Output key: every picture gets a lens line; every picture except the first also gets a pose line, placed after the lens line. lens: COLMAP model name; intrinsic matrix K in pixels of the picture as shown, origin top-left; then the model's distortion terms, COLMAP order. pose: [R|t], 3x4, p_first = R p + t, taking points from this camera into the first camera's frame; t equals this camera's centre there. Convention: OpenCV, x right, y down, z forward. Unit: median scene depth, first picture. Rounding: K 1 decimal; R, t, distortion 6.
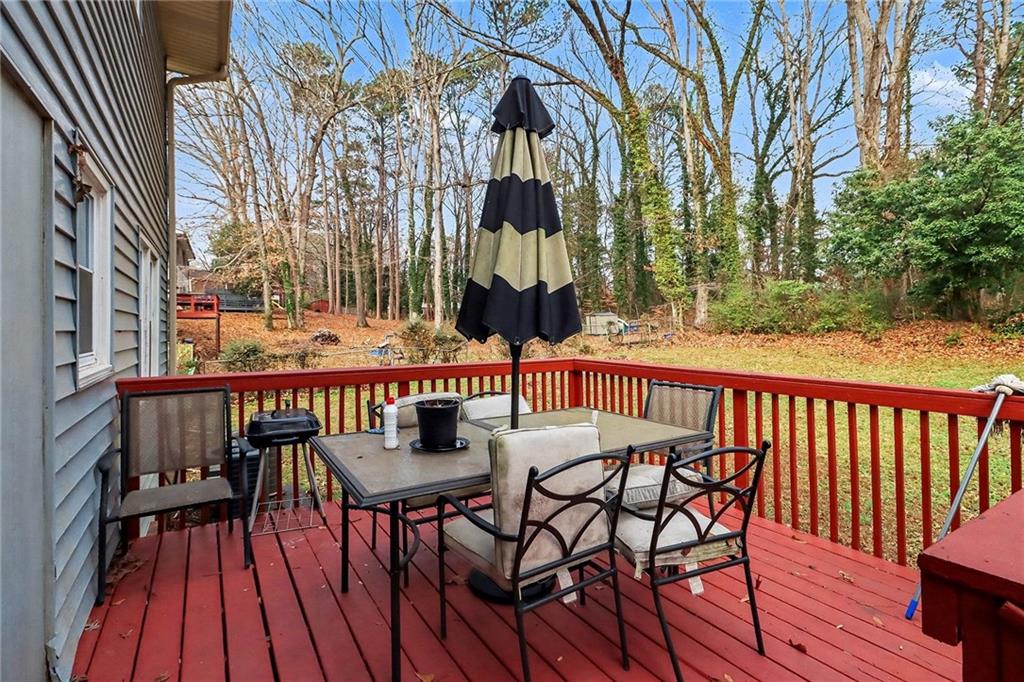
lens RADIAL K [[462.3, 0, 512.4], [0, 462.3, 335.9], [0, 0, 1]] dist [-0.000739, -0.000013]
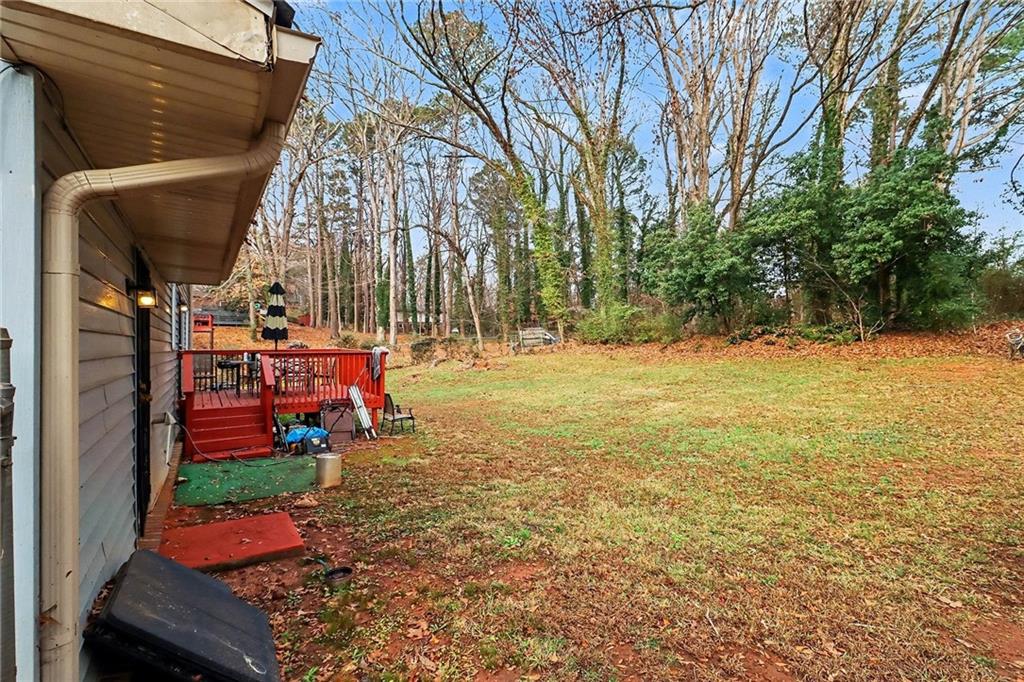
lens RADIAL K [[480.6, 0, 512.4], [0, 480.6, 340.9], [0, 0, 1]] dist [-0.010476, 0.001870]
pose [[0.999968, 0.003479, -0.007234, 0.151491], [-0.003617, 0.999808, -0.019237, 0.007577], [0.007165, 0.019262, 0.999789, -0.235507]]
